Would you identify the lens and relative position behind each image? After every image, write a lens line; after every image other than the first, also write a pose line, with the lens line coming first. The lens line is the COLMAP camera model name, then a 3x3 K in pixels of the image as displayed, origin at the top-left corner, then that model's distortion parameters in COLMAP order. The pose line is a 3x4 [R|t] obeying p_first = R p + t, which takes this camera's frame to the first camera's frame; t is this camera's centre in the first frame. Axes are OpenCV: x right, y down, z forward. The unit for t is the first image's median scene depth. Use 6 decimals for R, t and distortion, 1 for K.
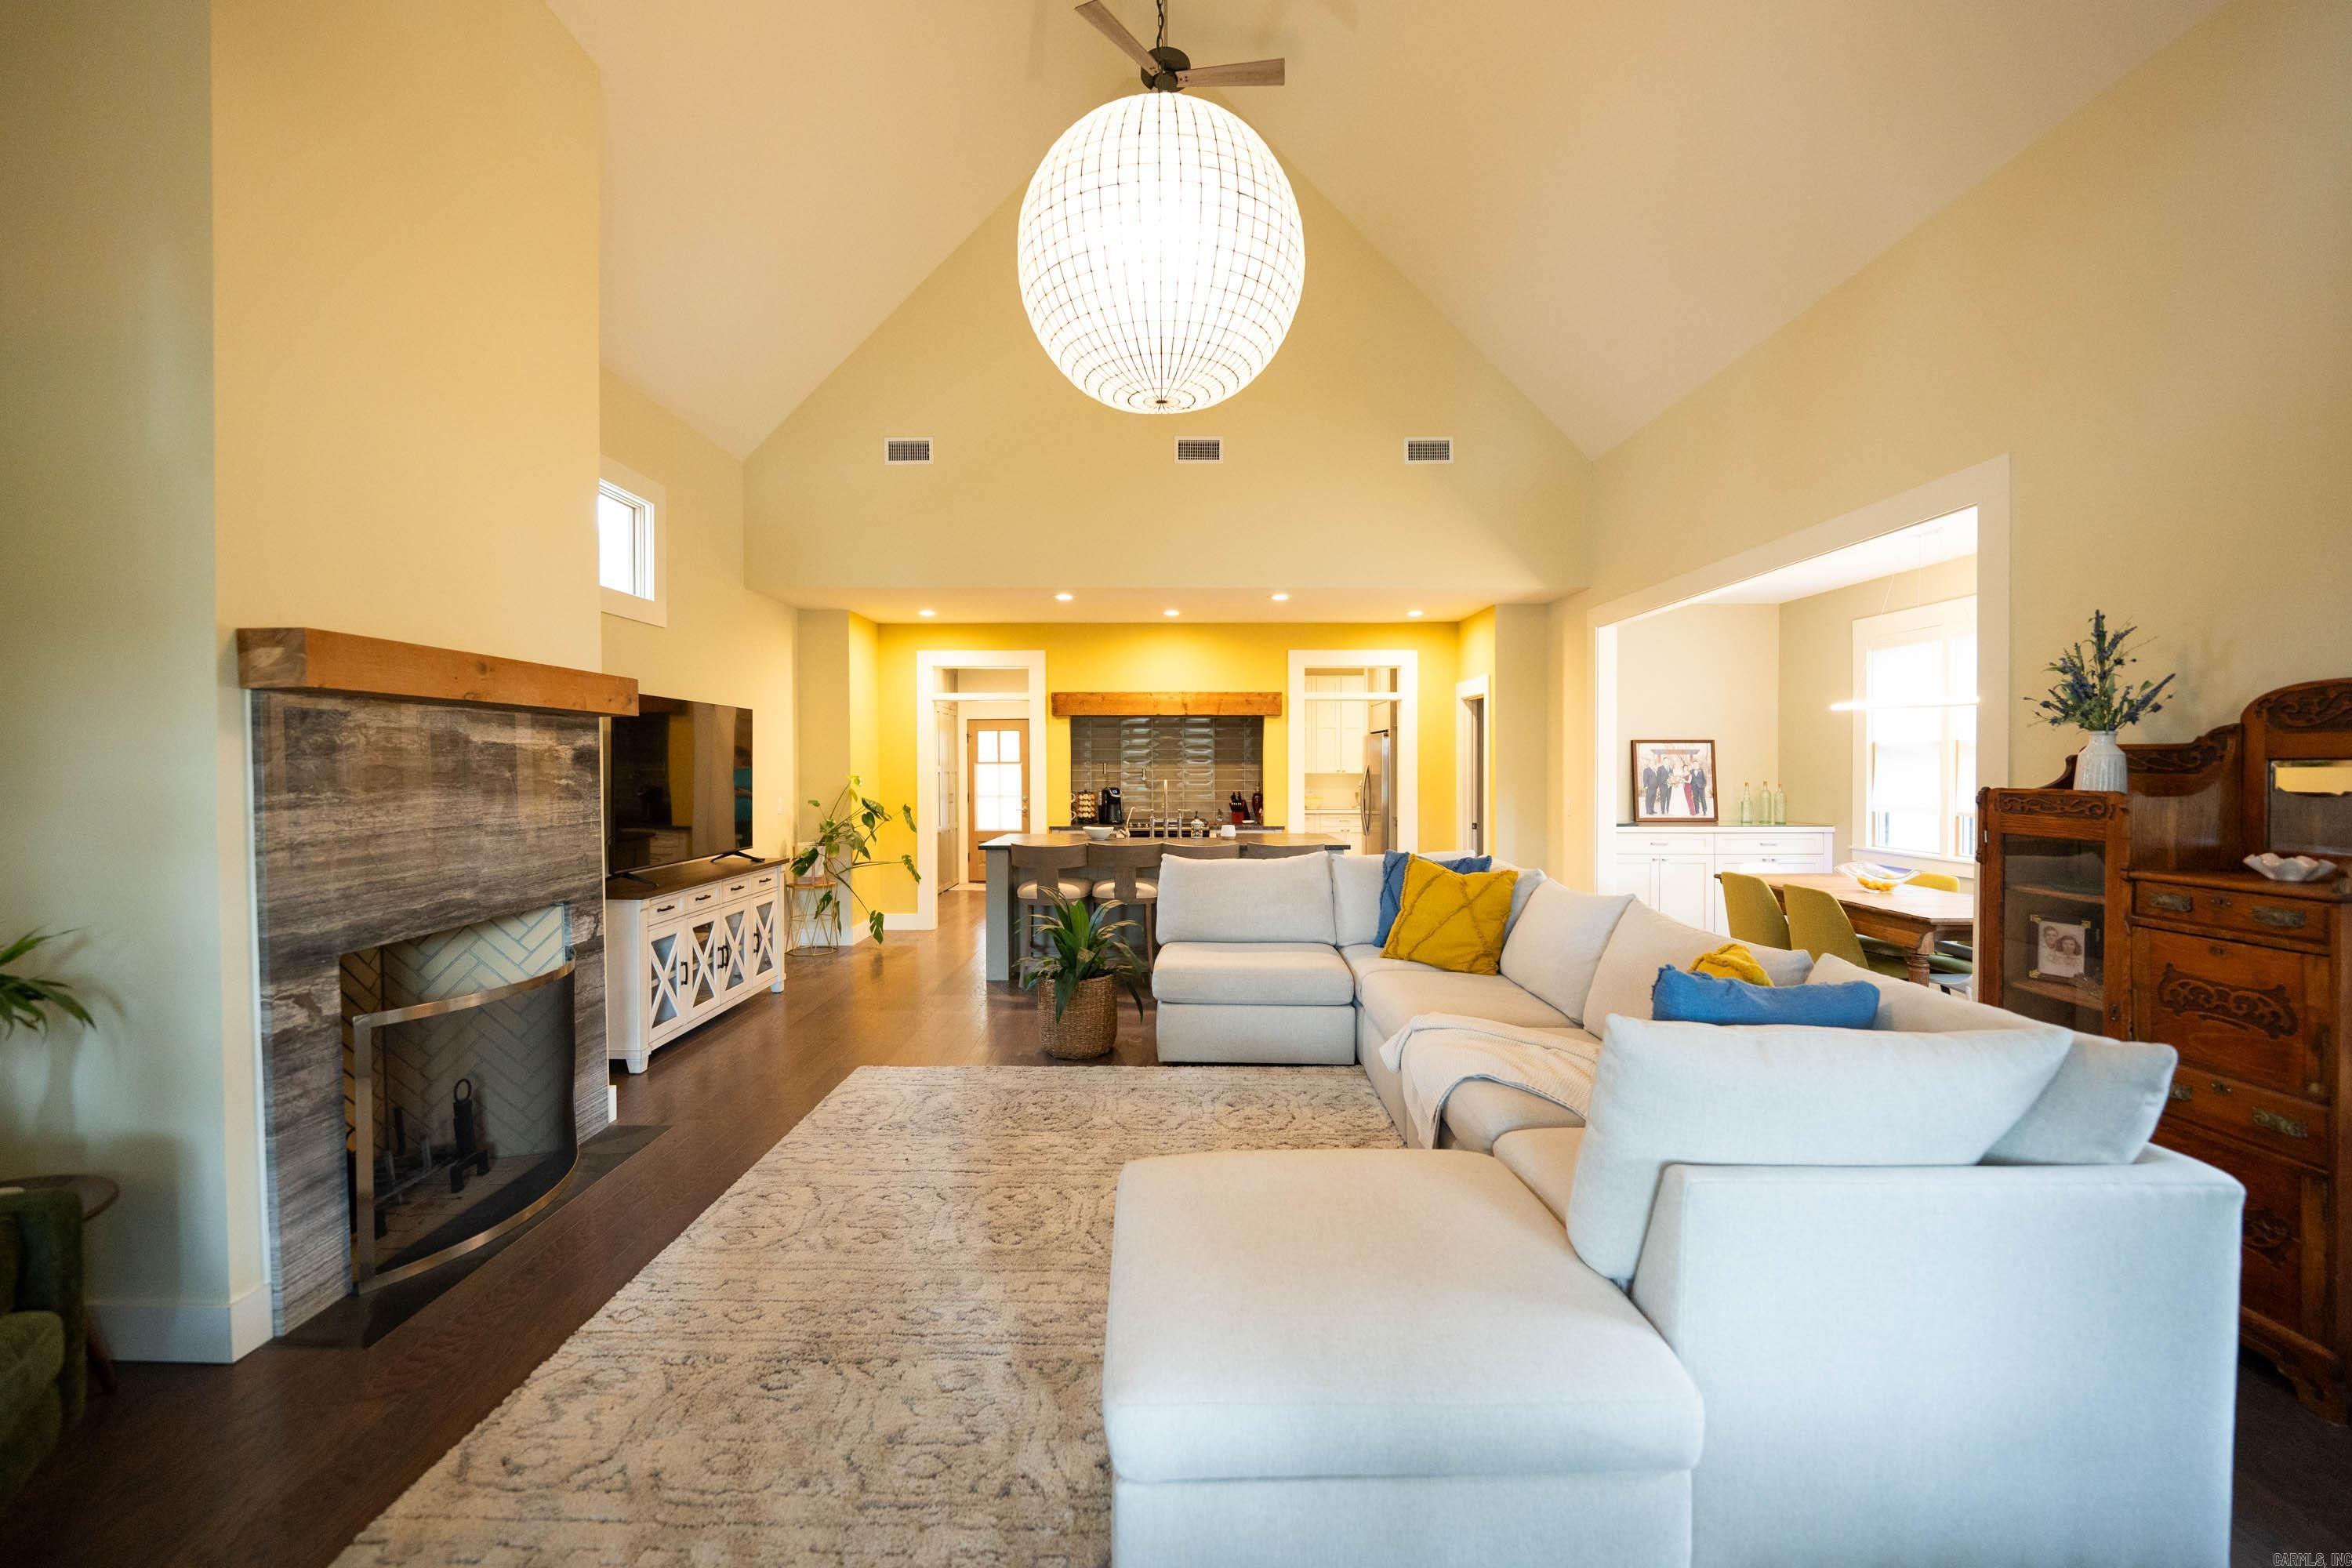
lens RADIAL K [[965.3, 0, 1155.0], [0, 965.3, 777.9], [0, 0, 1]] dist [-0.010627, -0.001076]
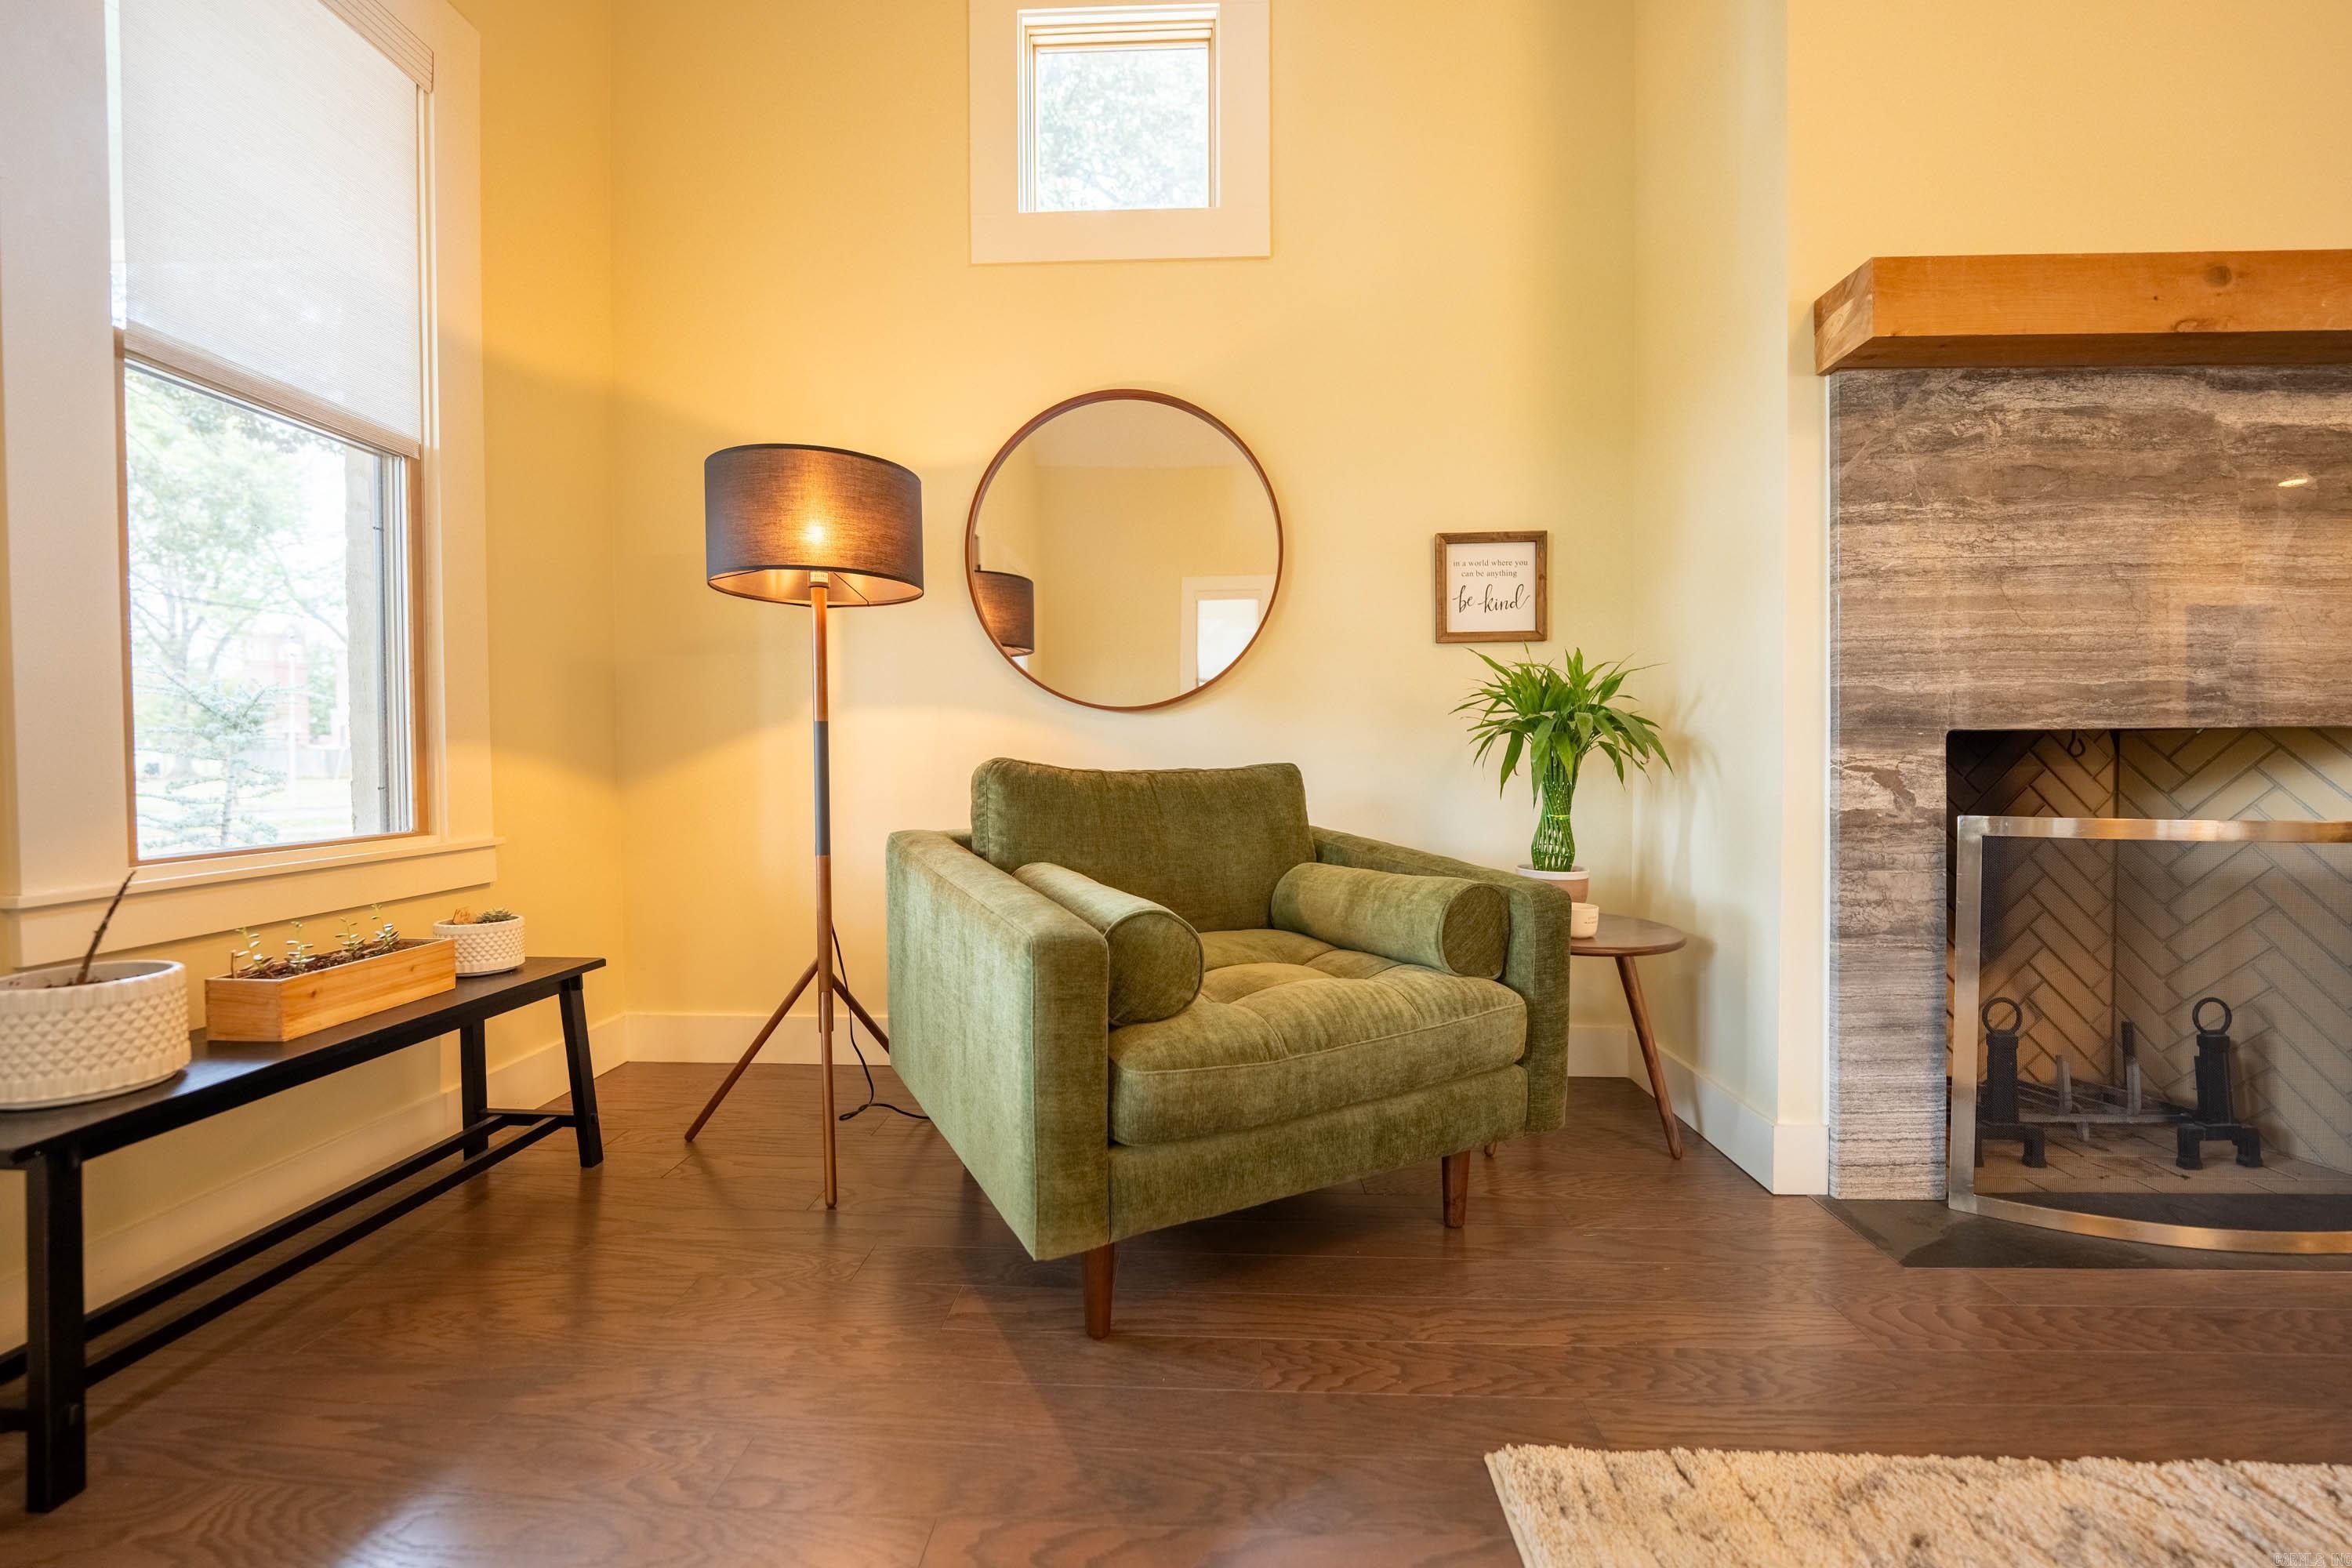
lens RADIAL K [[965.3, 0, 1178.9], [0, 965.3, 777.0], [0, 0, 1]] dist [-0.010627, -0.001076]
pose [[-0.030807, 0.024710, -0.999220, -0.078089], [-0.010727, 0.999629, 0.025050, 0.146150], [0.999468, 0.011490, -0.030530, 0.310165]]
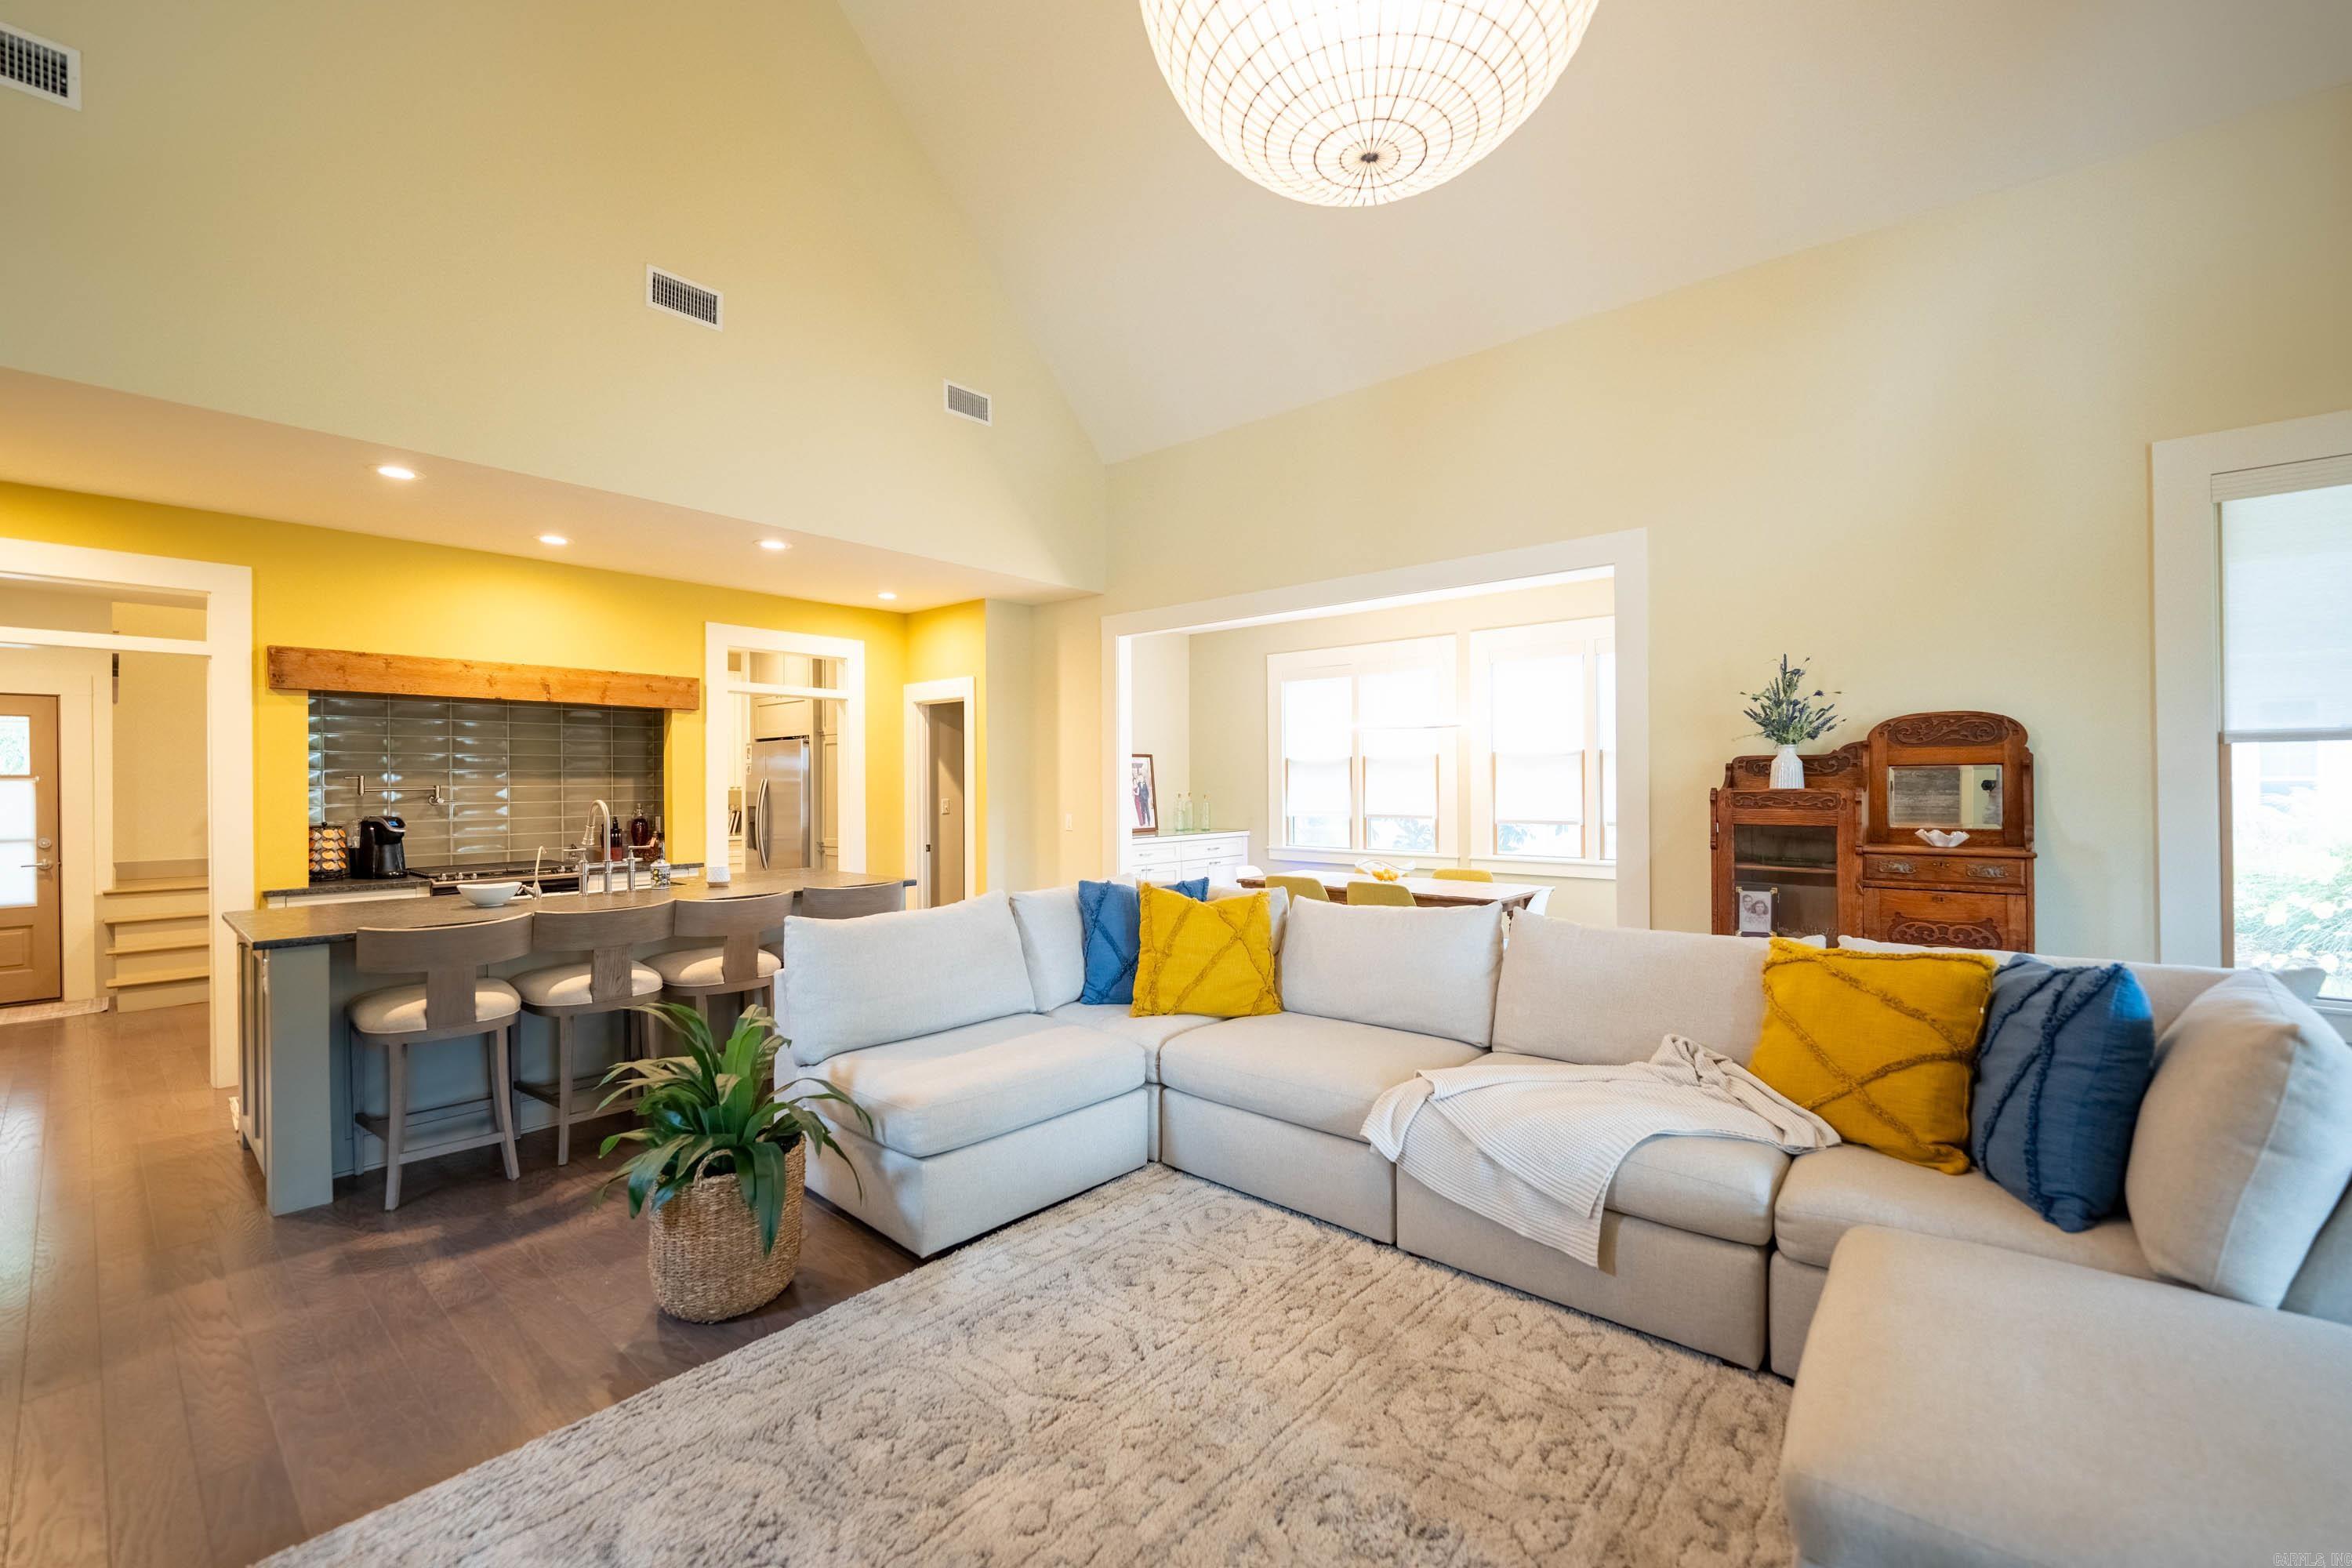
lens RADIAL K [[965.3, 0, 1173.0], [0, 965.3, 776.1], [0, 0, 1]] dist [-0.010627, -0.001076]
pose [[0.640988, 0.002911, 0.767546, -0.440063], [0.014022, 0.999782, -0.015501, 0.002893], [-0.767423, 0.020698, 0.640807, 0.590718]]
